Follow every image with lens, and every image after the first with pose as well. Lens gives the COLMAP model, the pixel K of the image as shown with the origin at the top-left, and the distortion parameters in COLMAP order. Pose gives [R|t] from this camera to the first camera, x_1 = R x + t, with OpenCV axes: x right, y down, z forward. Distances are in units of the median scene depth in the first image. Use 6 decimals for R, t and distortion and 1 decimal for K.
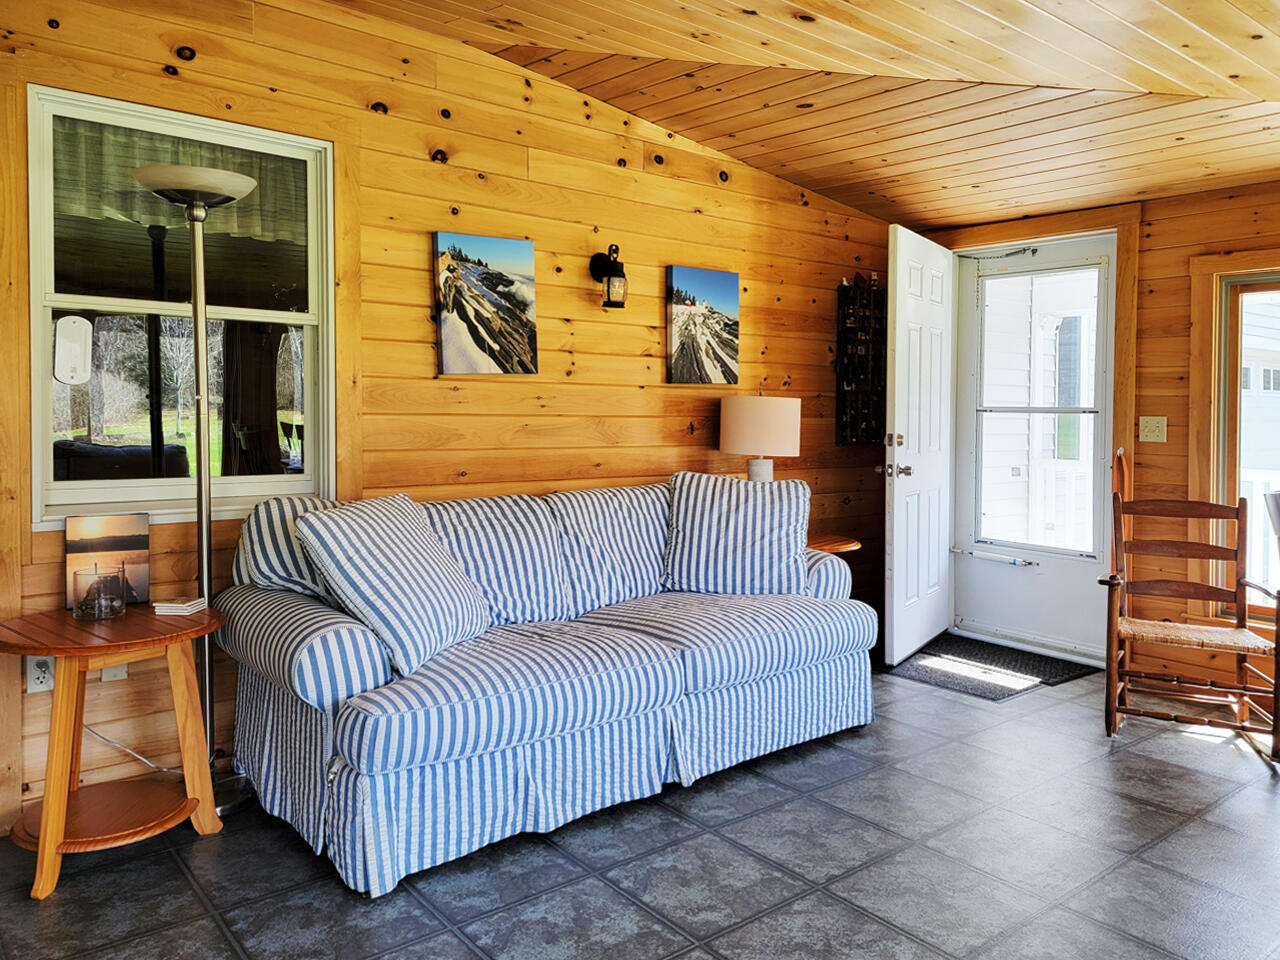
lens RADIAL K [[1070.1, 0, 638.4], [0, 1070.1, 497.3], [0, 0, 1]] dist [0.110944, -0.106460]
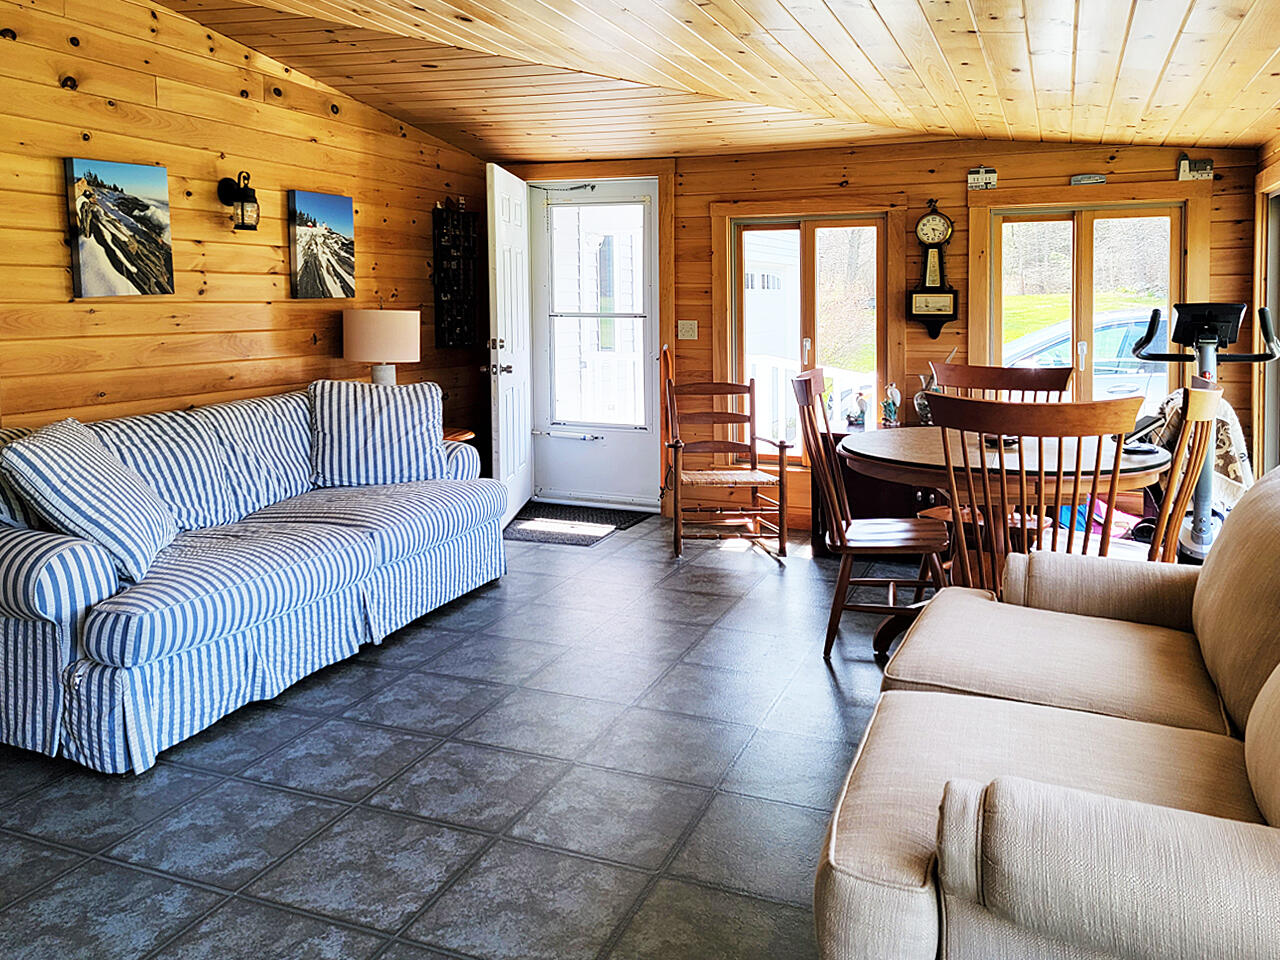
lens RADIAL K [[1070.1, 0, 638.4], [0, 1070.1, 497.3], [0, 0, 1]] dist [0.110944, -0.106460]
pose [[0.895519, -0.106097, 0.432191, -0.177698], [0.061309, 0.991318, 0.116320, -0.015346], [-0.440780, -0.077670, 0.894249, -0.173747]]
